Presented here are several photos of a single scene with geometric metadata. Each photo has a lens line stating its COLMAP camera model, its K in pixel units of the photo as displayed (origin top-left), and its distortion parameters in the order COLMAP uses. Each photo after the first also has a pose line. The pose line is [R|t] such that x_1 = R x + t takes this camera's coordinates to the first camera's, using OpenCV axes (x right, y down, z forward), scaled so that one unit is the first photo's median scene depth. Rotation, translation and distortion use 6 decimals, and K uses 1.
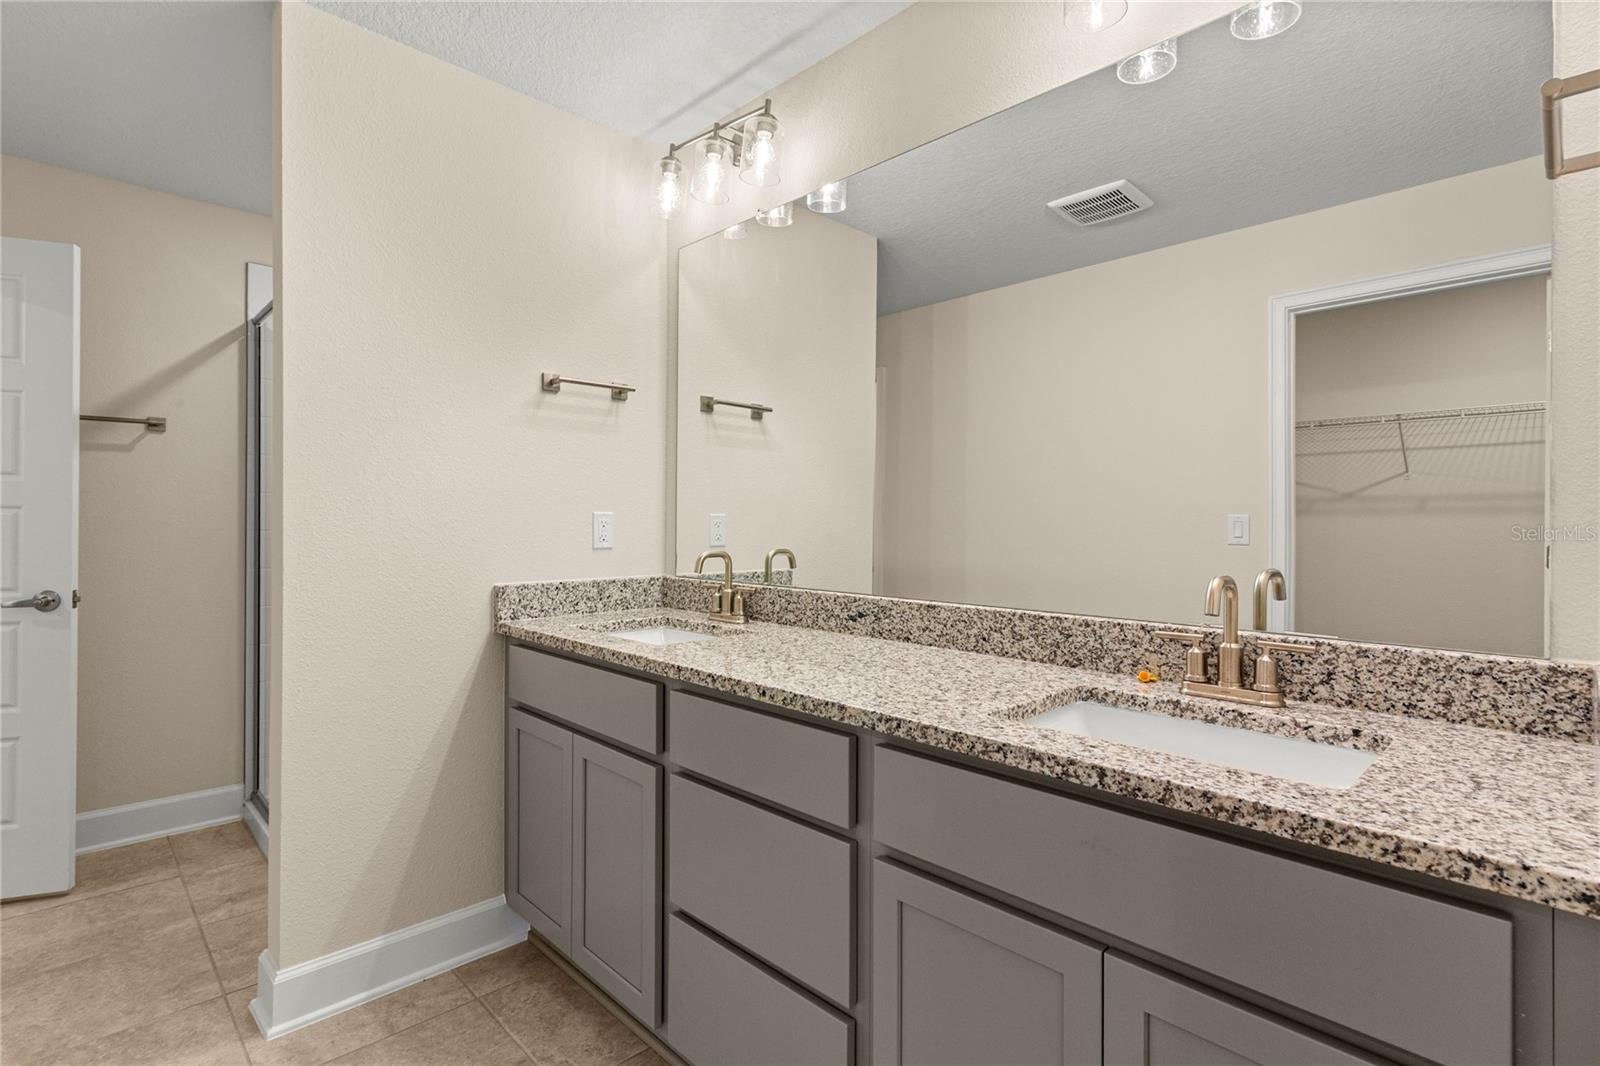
lens RADIAL K [[767.1, 0, 795.9], [0, 767.1, 520.8], [0, 0, 1]] dist [0.006875, 0.000355]
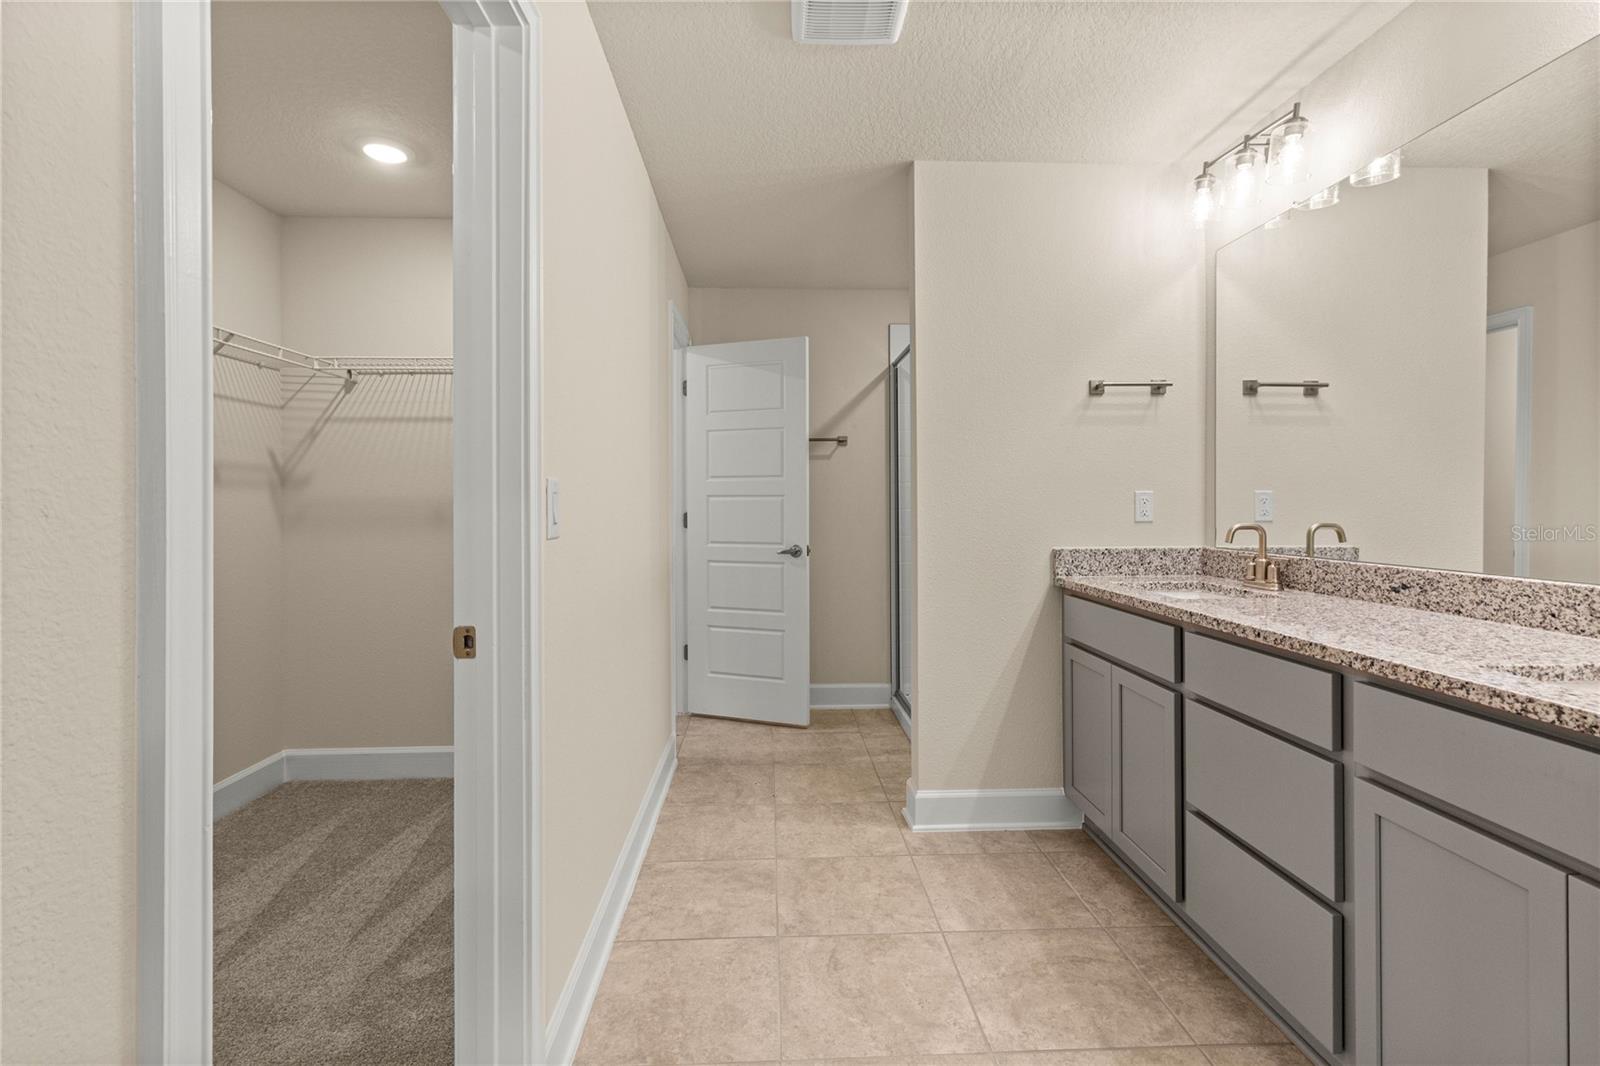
lens RADIAL K [[737.5, 0, 793.8], [0, 737.5, 508.2], [0, 0, 1]] dist [0.000551, -0.000258]
pose [[0.741681, -0.006124, -0.670725, 0.128989], [0.009854, 0.999950, 0.001767, 0.009031], [0.670680, -0.007920, 0.741704, -0.237943]]
